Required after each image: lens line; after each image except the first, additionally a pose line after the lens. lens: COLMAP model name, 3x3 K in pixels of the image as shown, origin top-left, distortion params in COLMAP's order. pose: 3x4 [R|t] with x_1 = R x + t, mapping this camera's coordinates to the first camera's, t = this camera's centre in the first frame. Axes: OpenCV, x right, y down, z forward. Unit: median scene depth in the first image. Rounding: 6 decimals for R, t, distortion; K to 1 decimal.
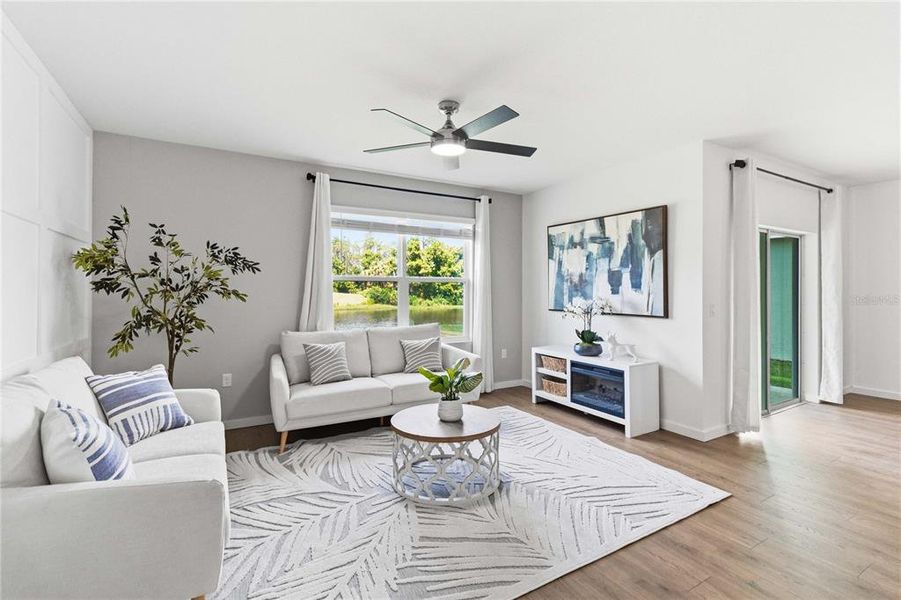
lens RADIAL K [[415.3, 0, 457.5], [0, 415.3, 290.3], [0, 0, 1]] dist [-0.000191, 0.001582]
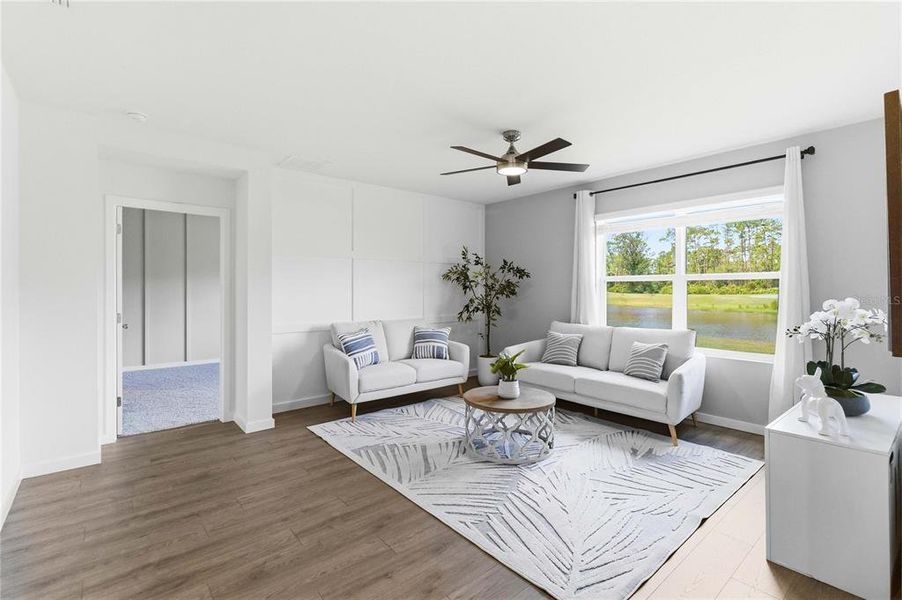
lens RADIAL K [[415.8, 0, 455.5], [0, 415.8, 293.0], [0, 0, 1]] dist [-0.000191, 0.001582]
pose [[0.169668, 0.006493, -0.985480, 0.774806], [-0.002349, 0.999978, 0.006184, 0.002314], [0.985498, 0.001266, 0.169680, 0.440991]]
